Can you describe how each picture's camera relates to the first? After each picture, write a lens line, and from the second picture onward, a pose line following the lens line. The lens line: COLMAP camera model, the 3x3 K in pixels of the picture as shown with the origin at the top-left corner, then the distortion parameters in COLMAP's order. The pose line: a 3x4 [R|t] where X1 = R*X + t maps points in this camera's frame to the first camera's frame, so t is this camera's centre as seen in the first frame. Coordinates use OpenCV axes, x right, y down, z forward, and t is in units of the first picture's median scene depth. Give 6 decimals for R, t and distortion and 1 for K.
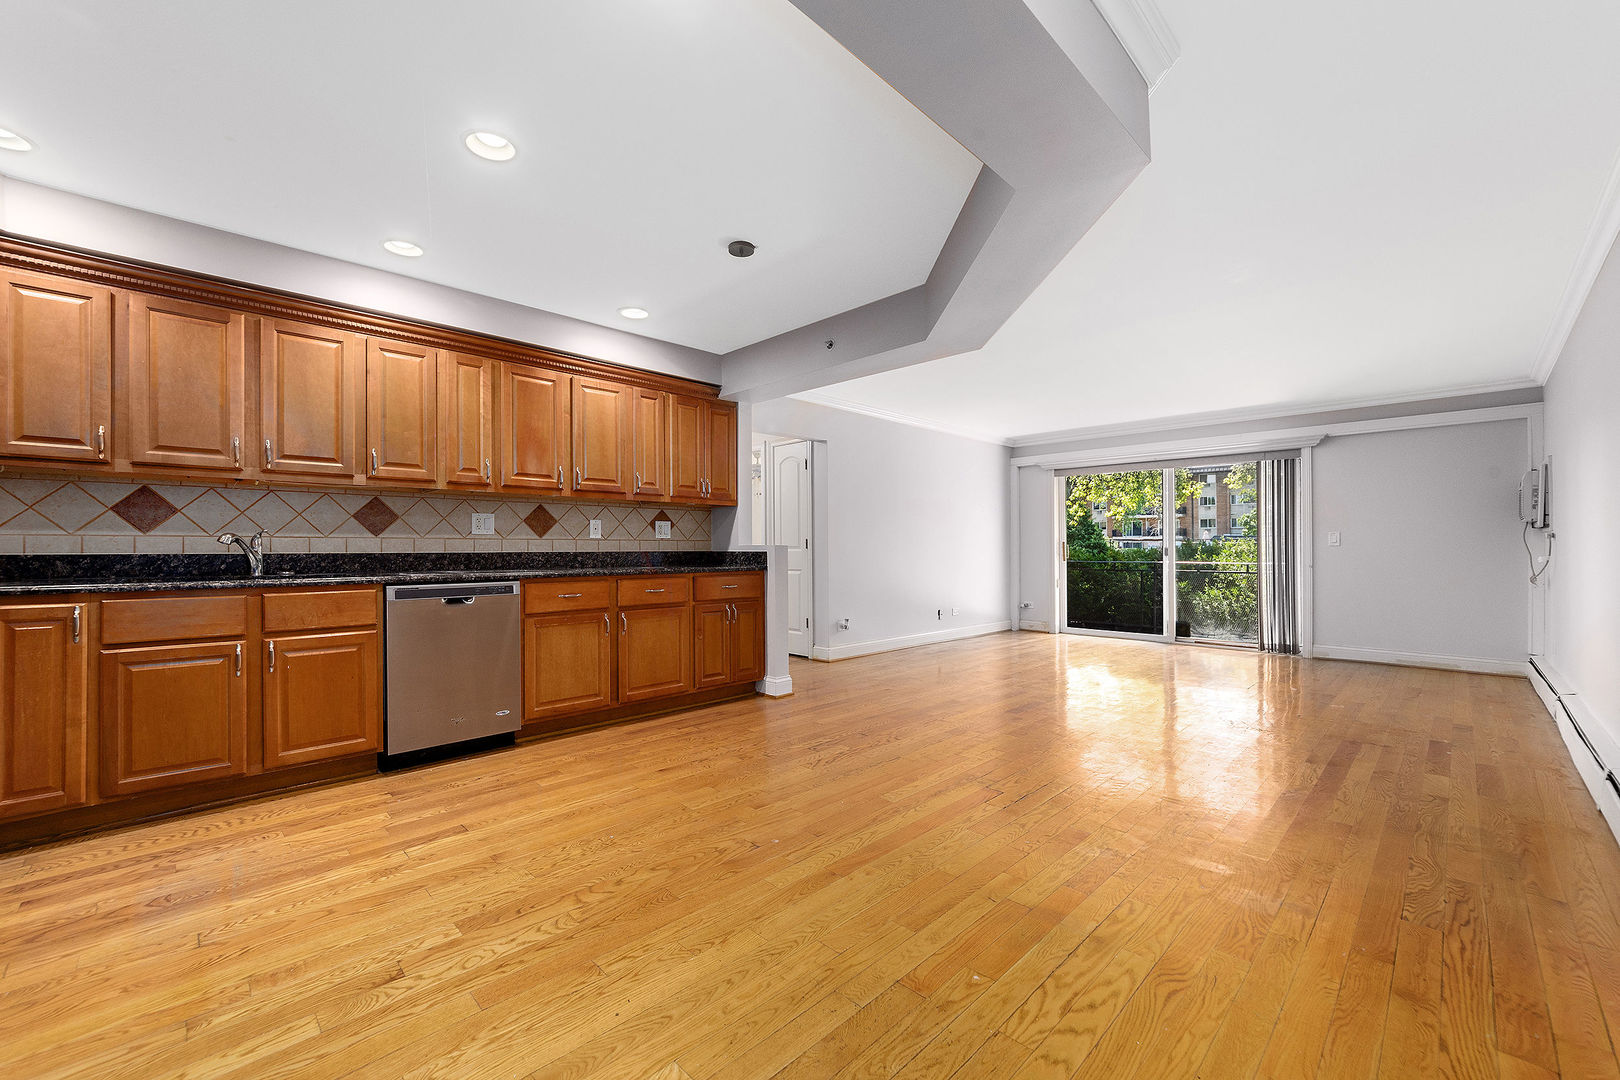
lens RADIAL K [[632.4, 0, 801.5], [0, 632.4, 544.8], [0, 0, 1]] dist [-0.001938, 0.000055]
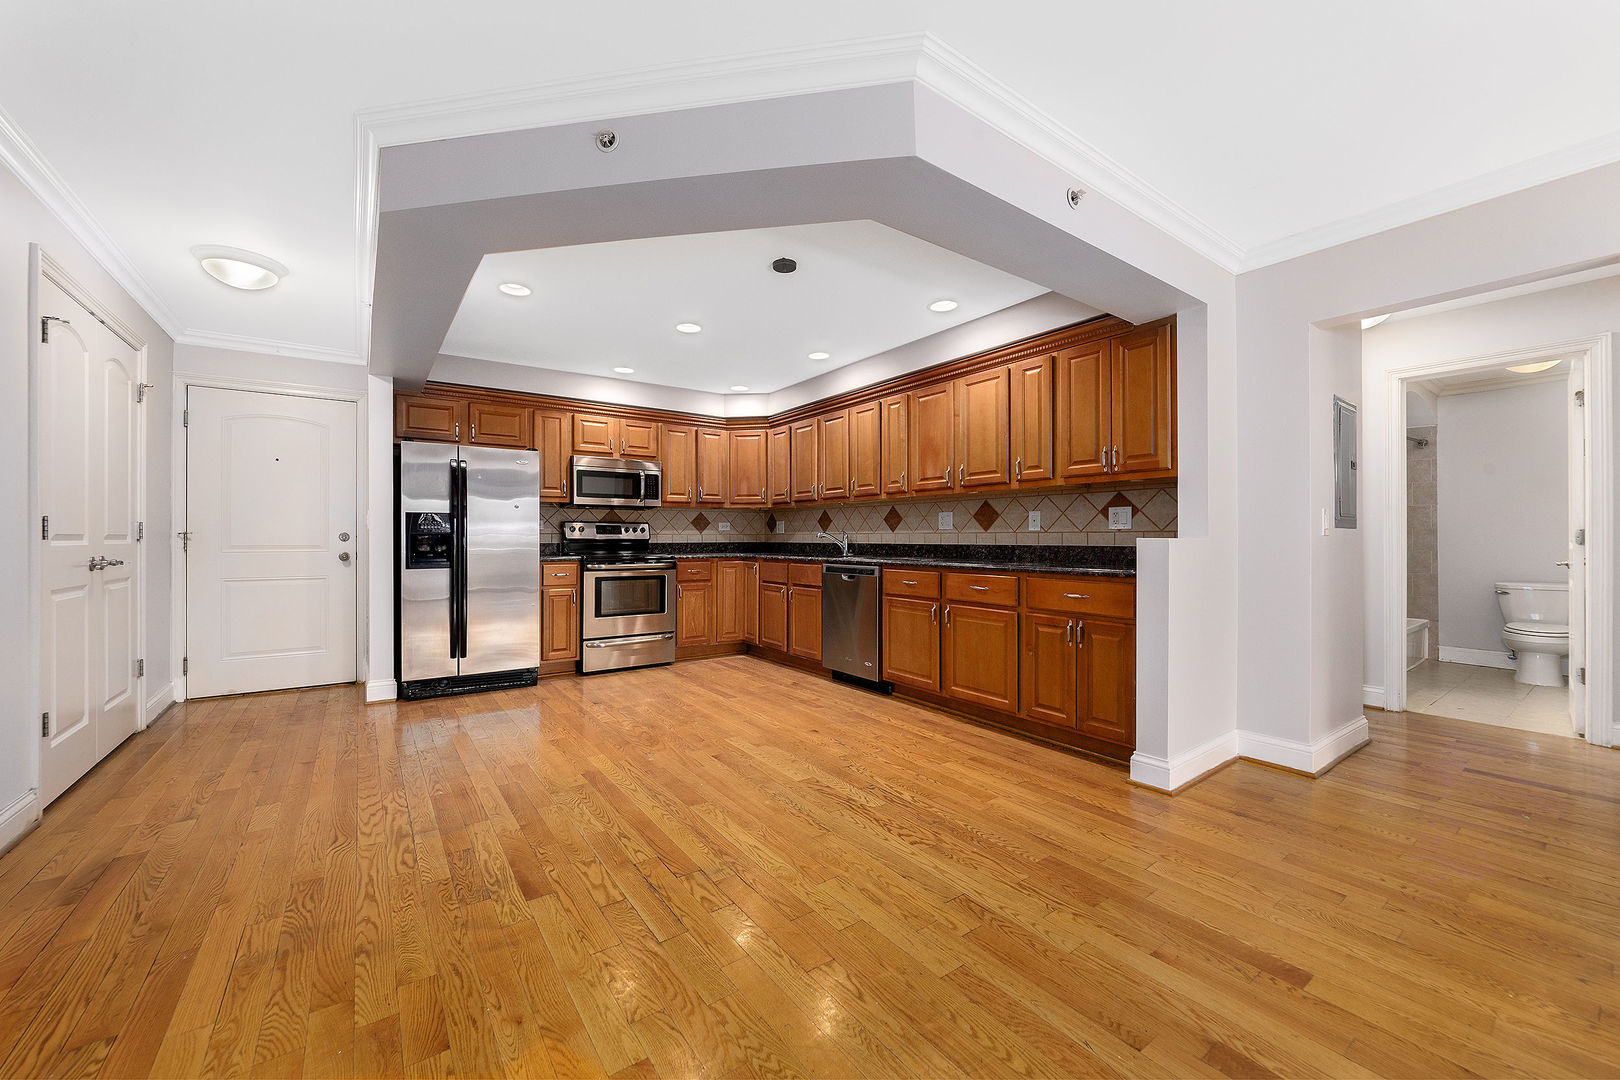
lens RADIAL K [[632.4, 0, 798.8], [0, 632.4, 536.8], [0, 0, 1]] dist [-0.001938, 0.000055]
pose [[-0.158107, -0.000326, -0.987422, 0.771902], [0.004585, 0.999989, -0.001064, -0.002591], [0.987411, -0.004696, -0.158104, 0.948242]]
